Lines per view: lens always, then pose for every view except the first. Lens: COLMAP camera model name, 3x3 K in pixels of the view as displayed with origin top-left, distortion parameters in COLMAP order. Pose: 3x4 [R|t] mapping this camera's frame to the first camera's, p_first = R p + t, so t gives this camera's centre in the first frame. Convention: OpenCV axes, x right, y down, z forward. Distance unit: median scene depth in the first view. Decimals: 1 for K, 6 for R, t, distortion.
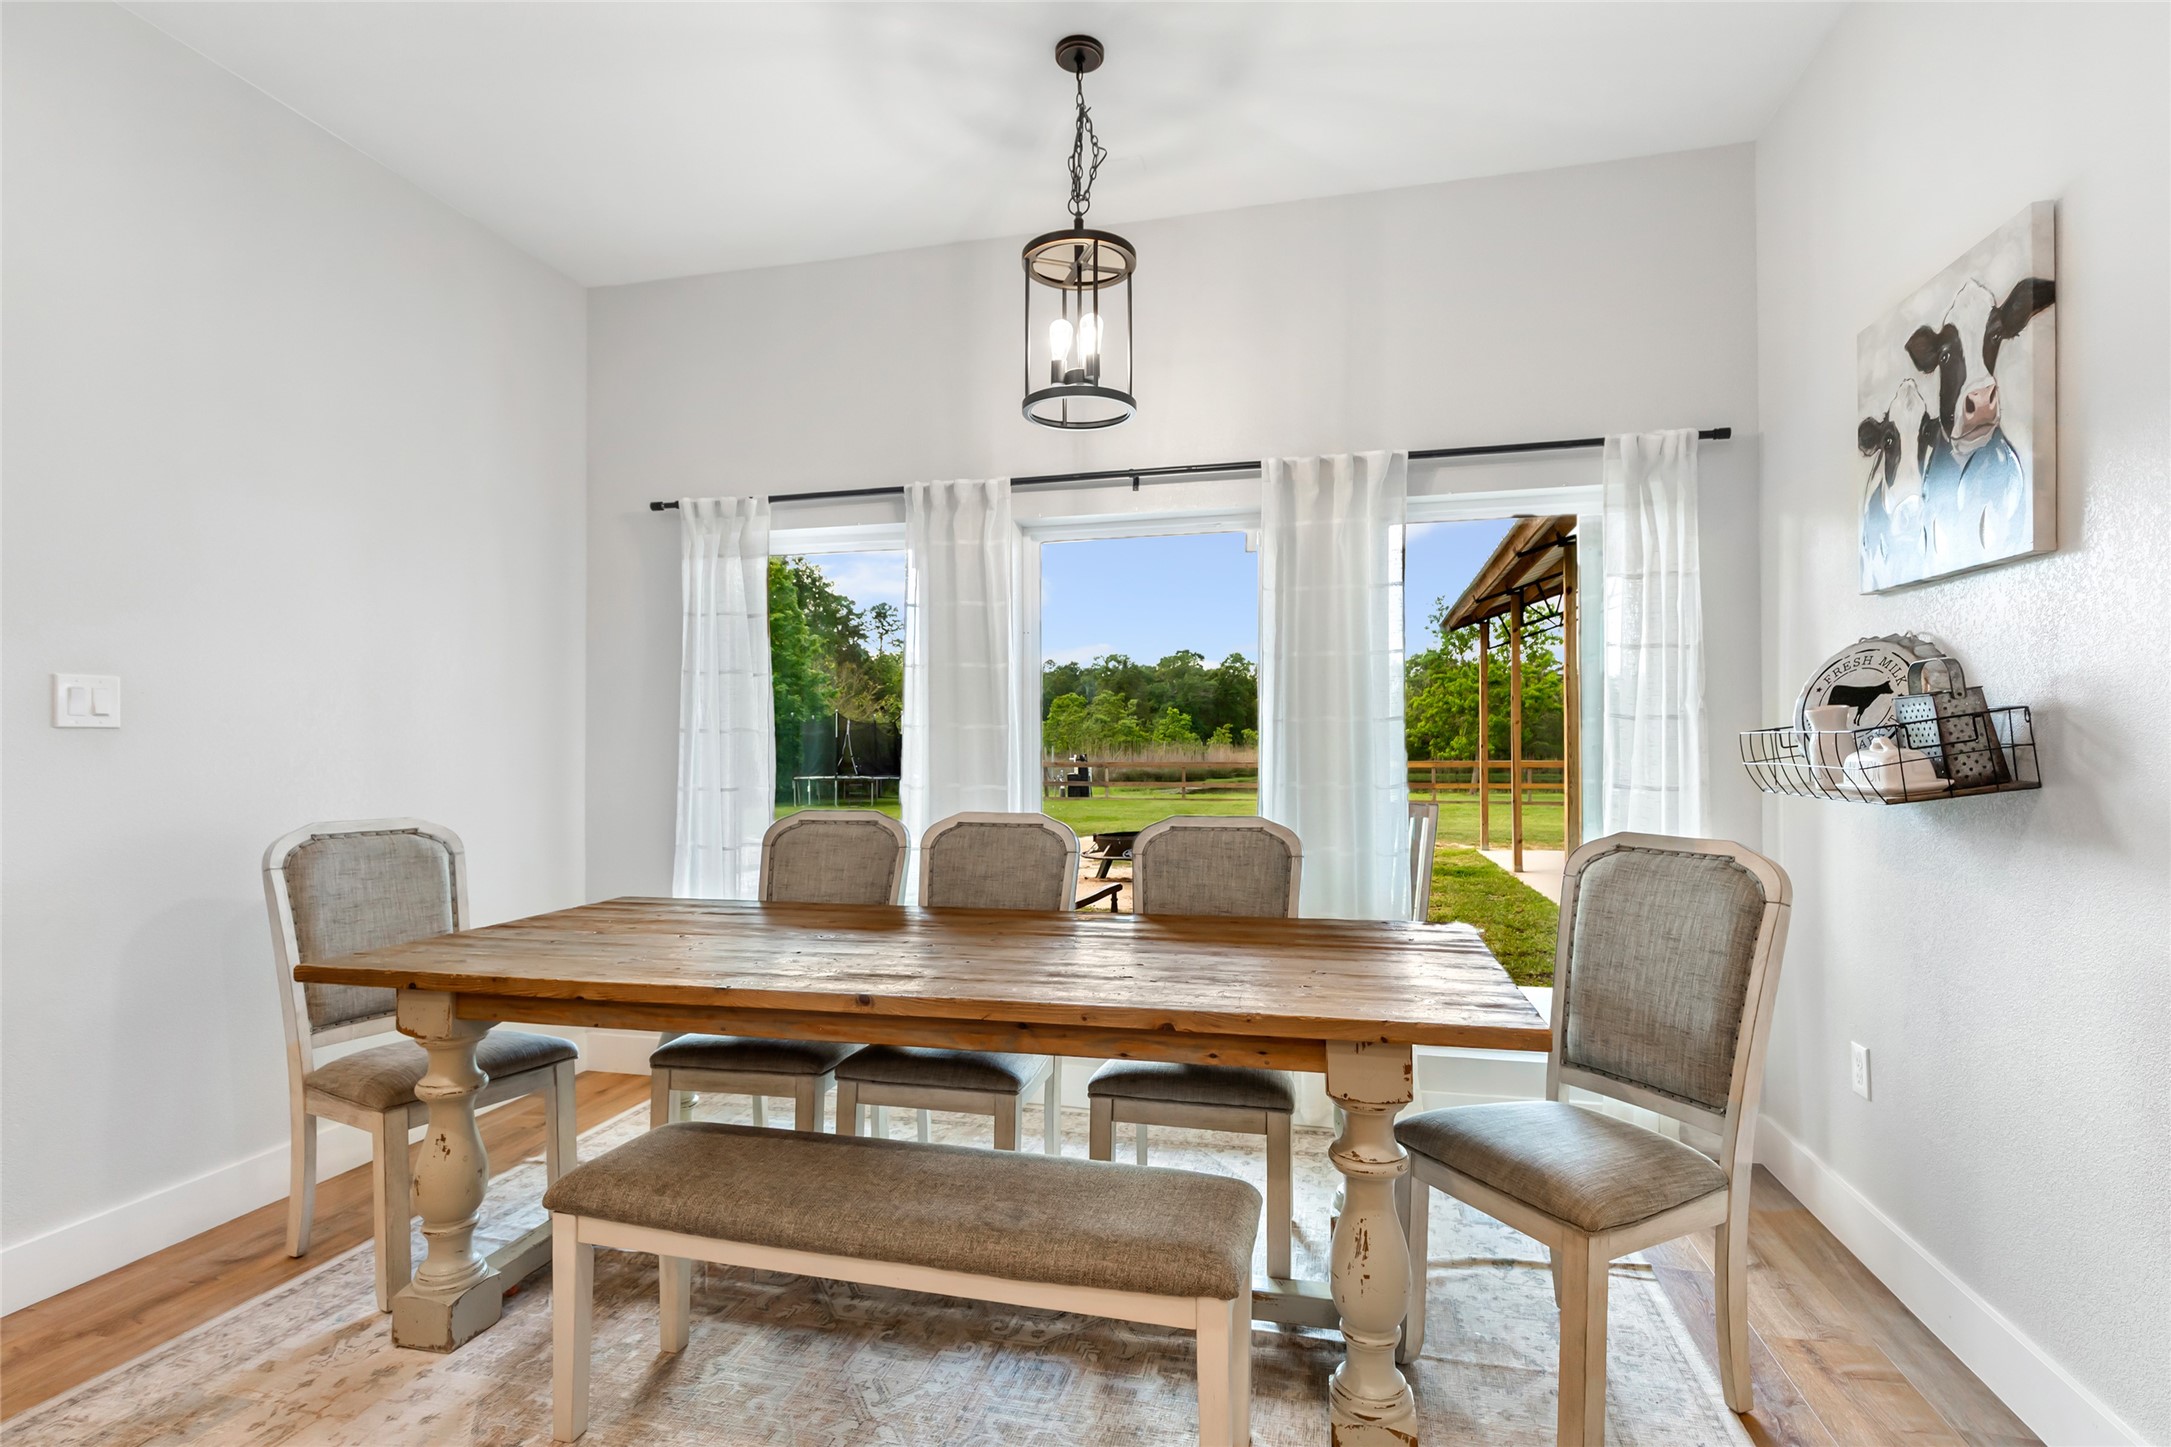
lens RADIAL K [[1061.5, 0, 1068.7], [0, 1061.5, 731.8], [0, 0, 1]] dist [-0.024021, -0.002192]
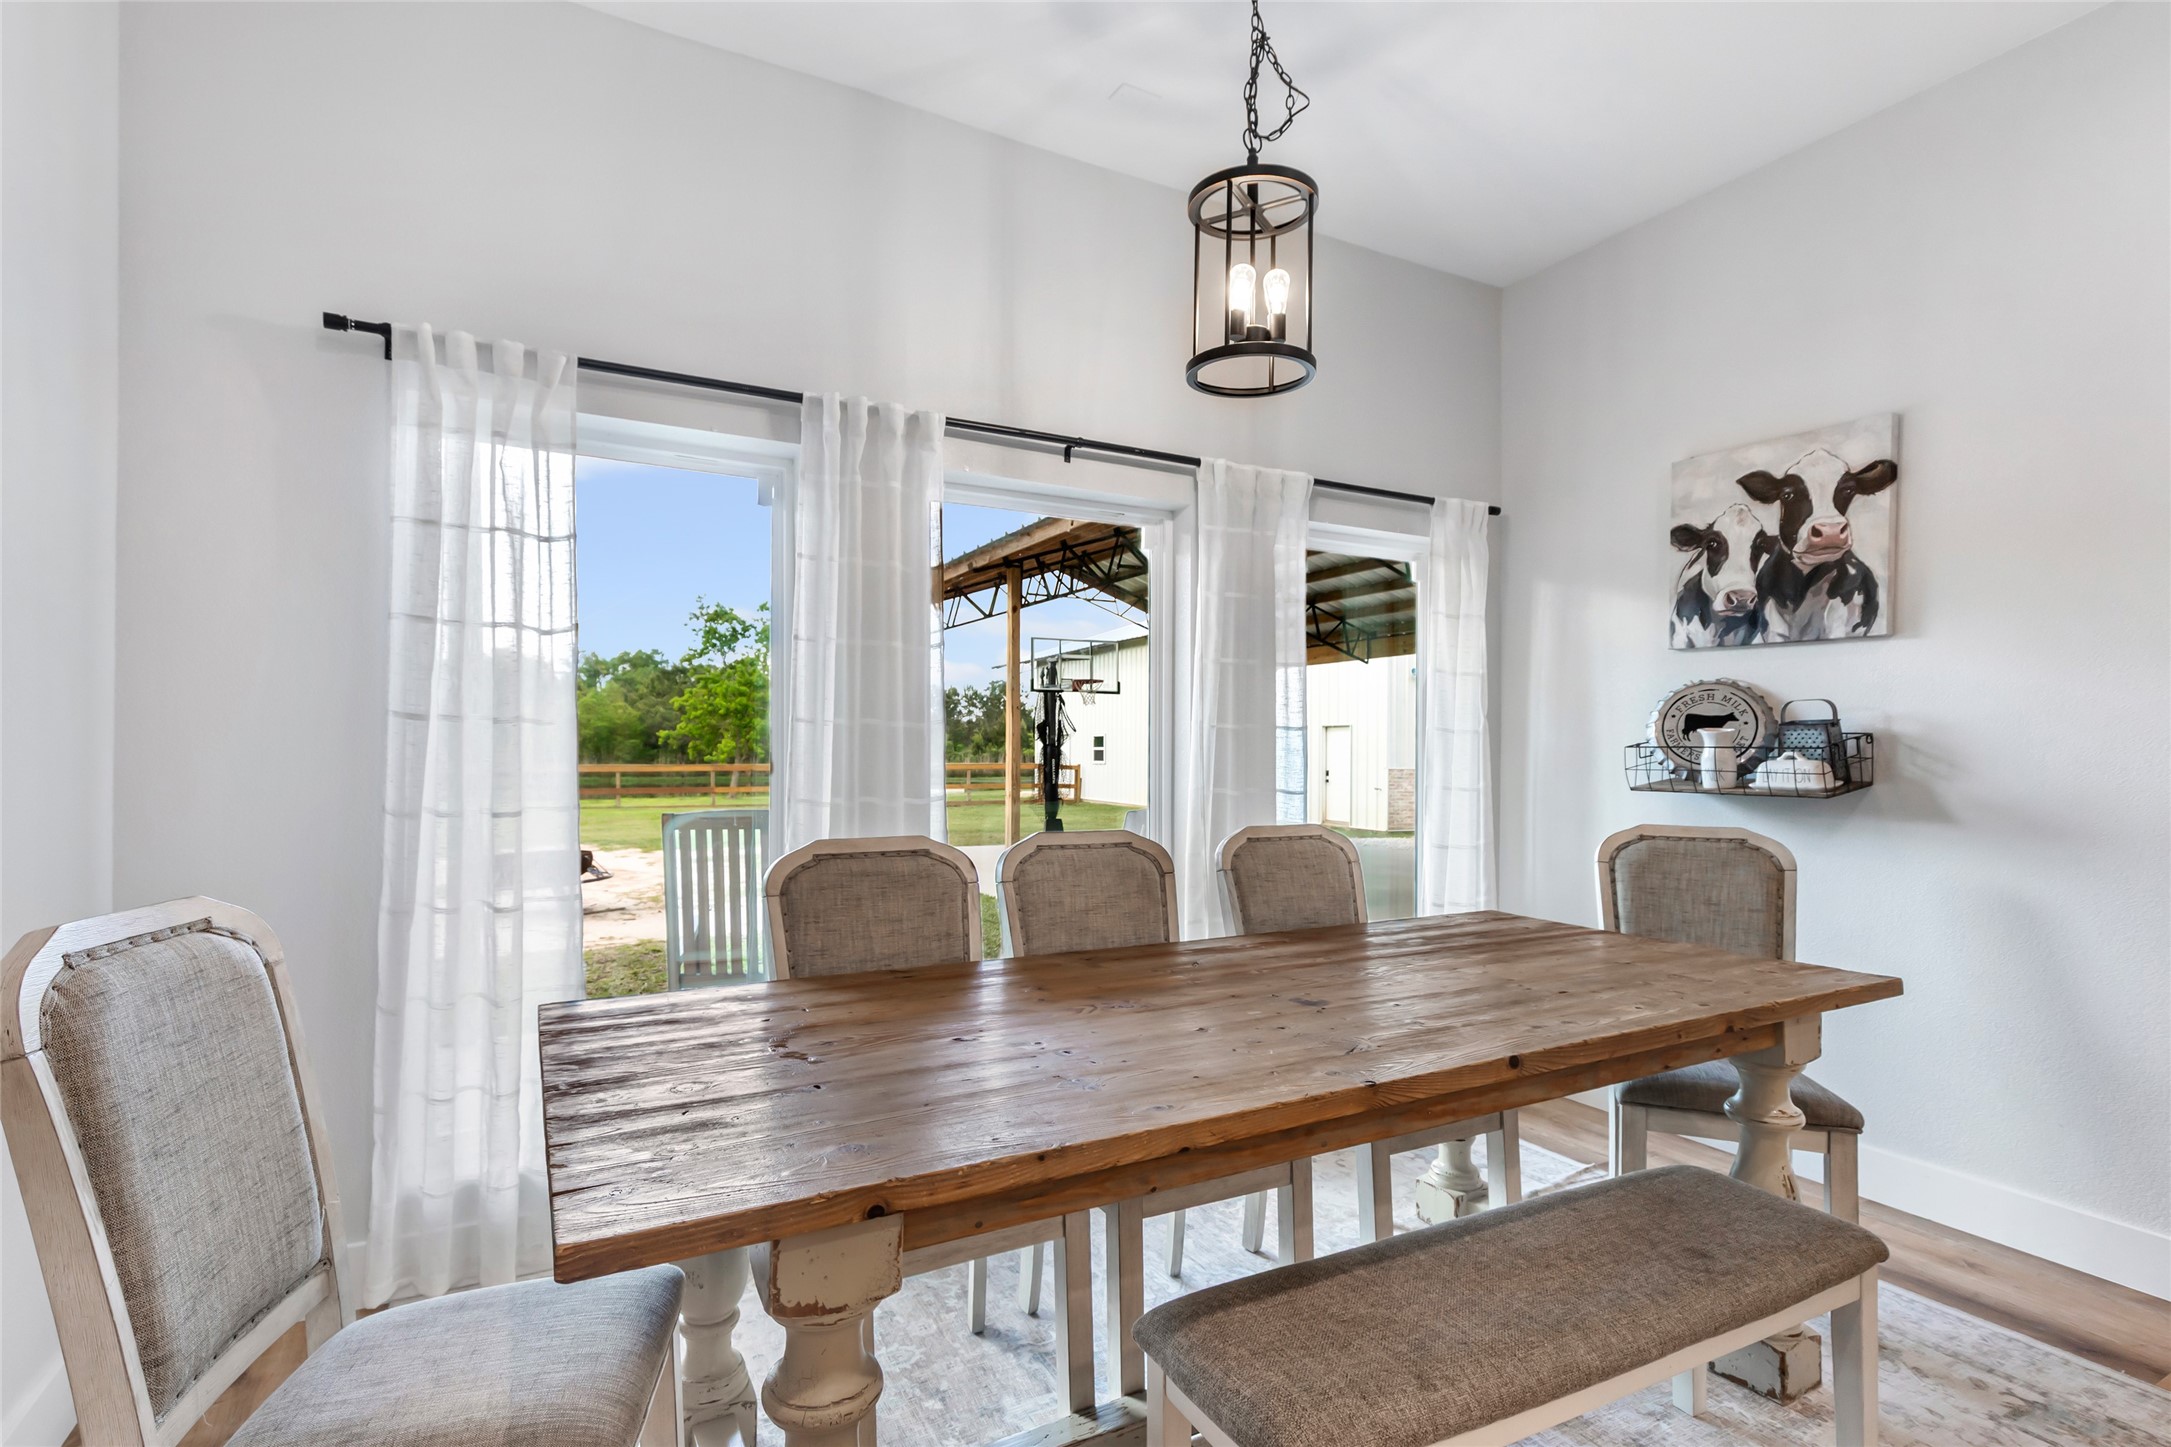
lens RADIAL K [[1061.5, 0, 1086.6], [0, 1061.5, 741.3], [0, 0, 1]] dist [-0.024021, -0.002192]
pose [[0.733442, 0.016303, 0.679557, -0.829688], [-0.020585, 0.999787, -0.001768, 0.011634], [-0.679440, -0.012692, 0.733621, 0.533213]]
